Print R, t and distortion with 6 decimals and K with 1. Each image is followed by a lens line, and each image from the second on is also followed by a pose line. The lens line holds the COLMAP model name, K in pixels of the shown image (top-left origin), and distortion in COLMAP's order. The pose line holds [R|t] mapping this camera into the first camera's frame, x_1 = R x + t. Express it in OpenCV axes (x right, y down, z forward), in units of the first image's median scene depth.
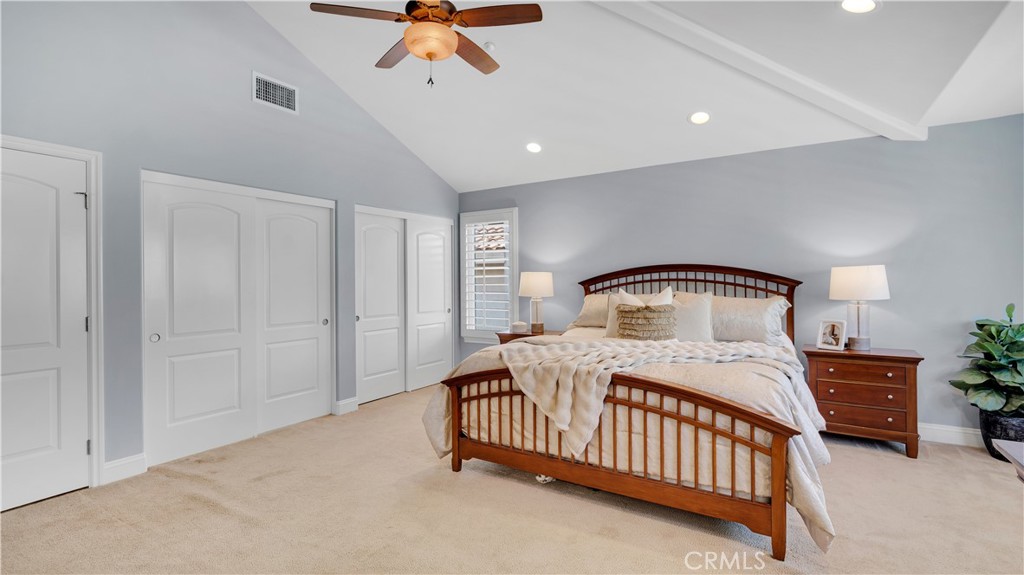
lens RADIAL K [[453.1, 0, 511.9], [0, 453.1, 283.6], [0, 0, 1]] dist [-0.002849, -0.002822]
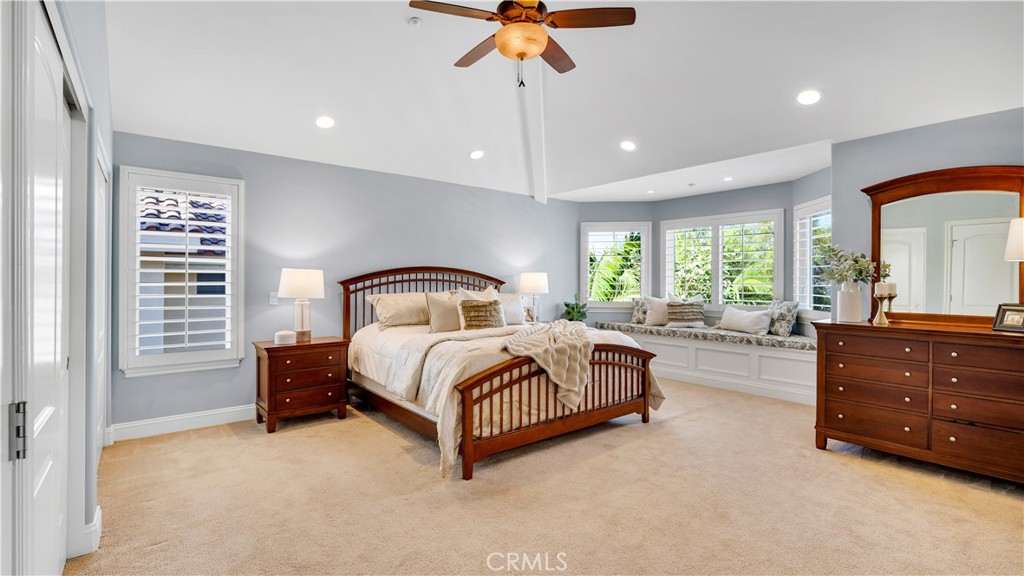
lens RADIAL K [[467.3, 0, 507.0], [0, 467.3, 284.8], [0, 0, 1]] dist [-0.010476, 0.002172]
pose [[0.334797, -0.000344, 0.942290, -0.947311], [-0.003206, 0.999994, 0.001504, 0.001883], [-0.942285, -0.003525, 0.334794, 0.548471]]
